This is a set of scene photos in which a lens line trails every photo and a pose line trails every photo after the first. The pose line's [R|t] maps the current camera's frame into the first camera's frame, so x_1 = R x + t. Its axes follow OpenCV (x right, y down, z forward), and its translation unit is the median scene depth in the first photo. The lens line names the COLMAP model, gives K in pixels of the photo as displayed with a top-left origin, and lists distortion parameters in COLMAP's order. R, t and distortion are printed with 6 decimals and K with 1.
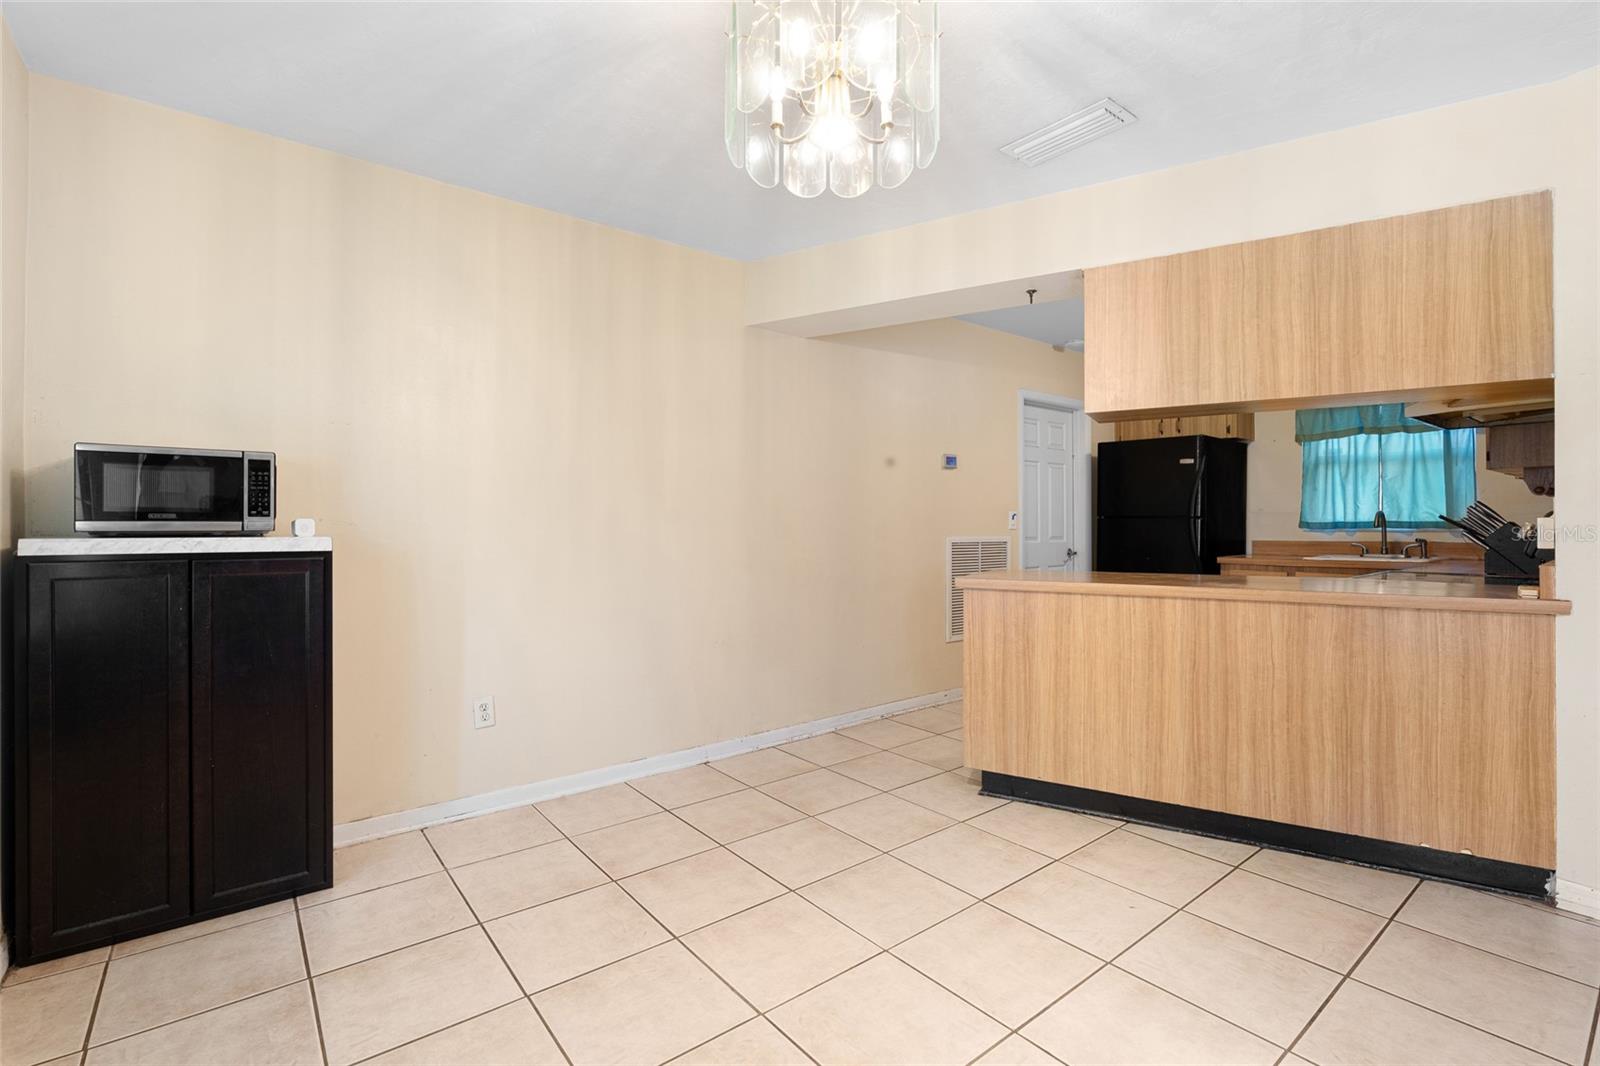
lens RADIAL K [[731.4, 0, 807.2], [0, 731.4, 523.1], [0, 0, 1]] dist [-0.011867, -0.000232]
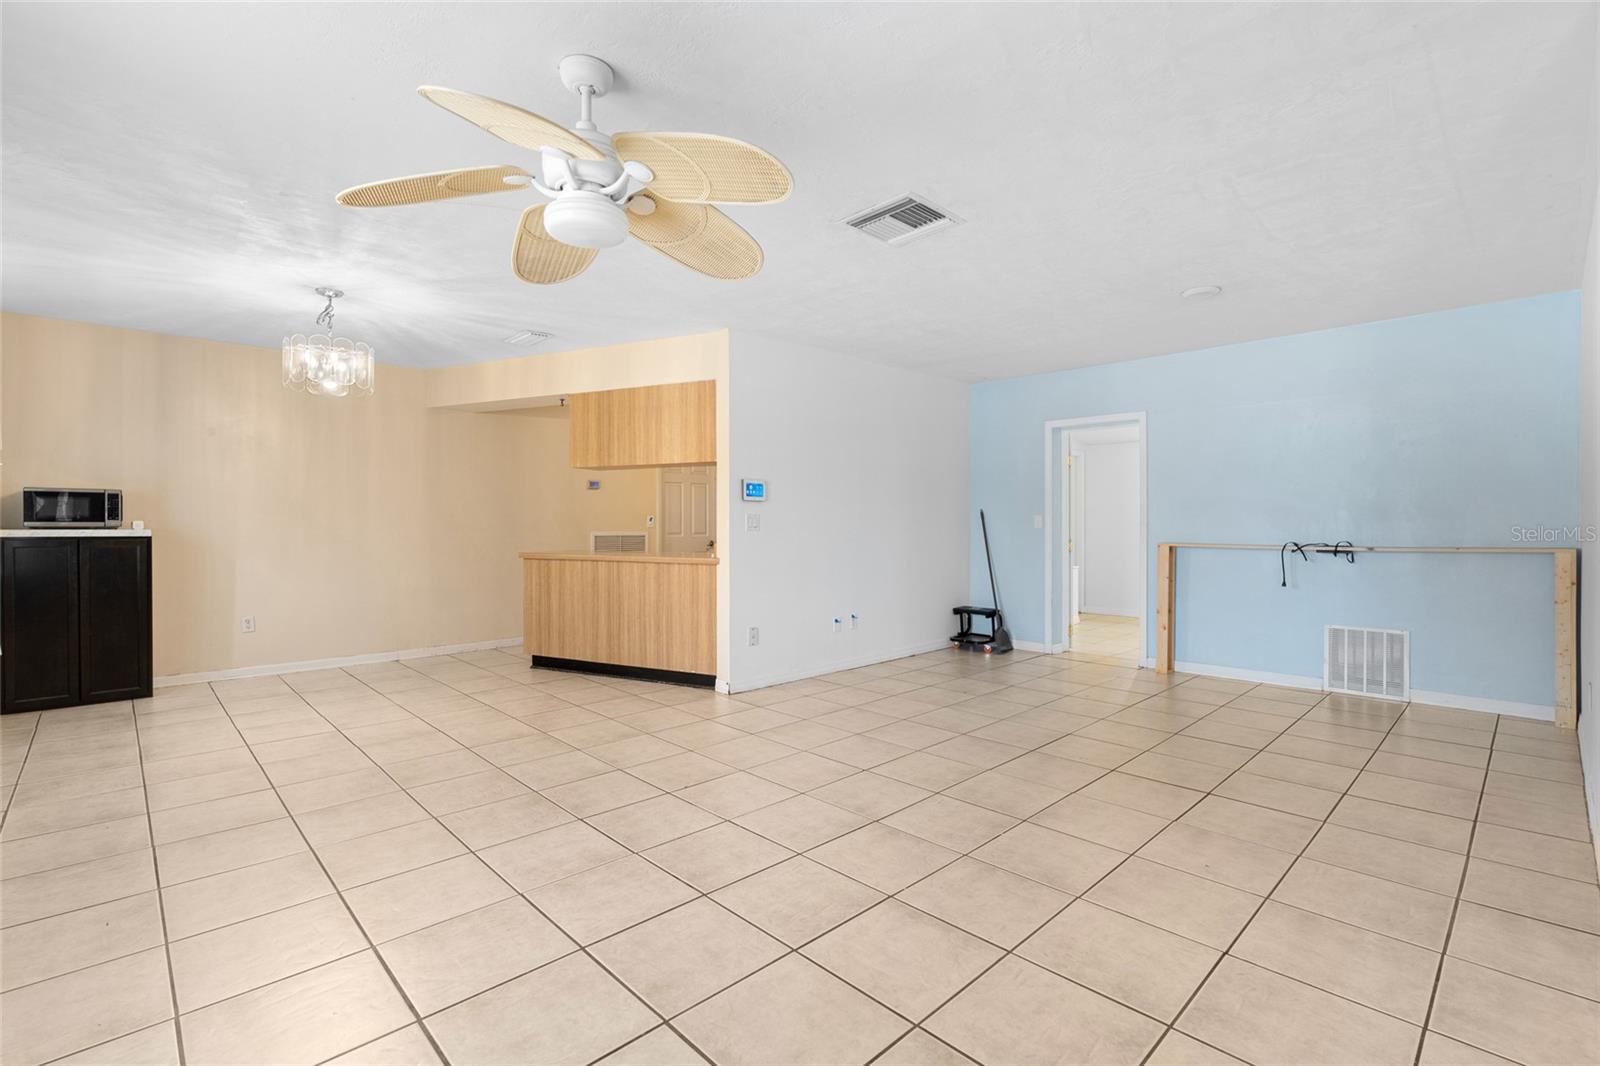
lens RADIAL K [[731.4, 0, 808.2], [0, 731.4, 528.4], [0, 0, 1]] dist [-0.011867, -0.000232]
pose [[0.995485, 0.002433, 0.094892, 0.940768], [-0.003270, 0.999957, 0.008662, -0.007940], [-0.094867, -0.008933, 0.995450, -1.144330]]
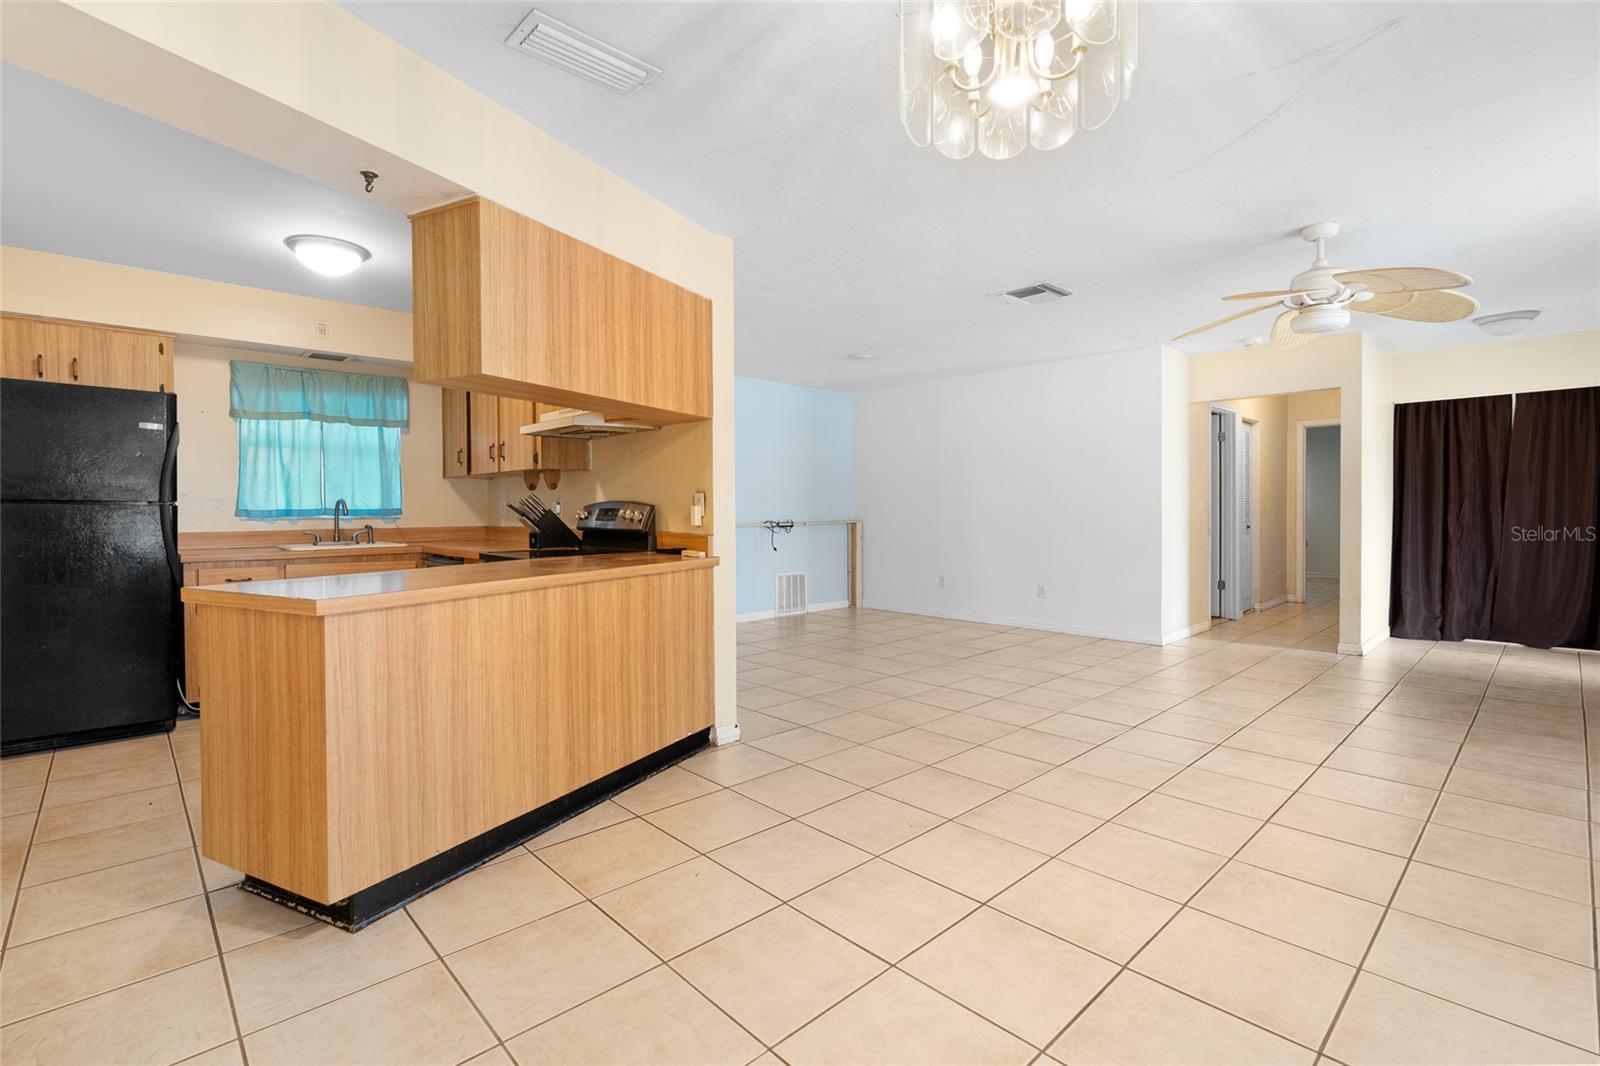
lens RADIAL K [[731.4, 0, 812.6], [0, 731.4, 522.8], [0, 0, 1]] dist [-0.011867, -0.000232]
pose [[-0.088666, -0.016393, 0.995926, -0.520197], [0.002995, 0.999856, 0.016724, 0.003410], [-0.996057, 0.004466, -0.088604, 0.793537]]
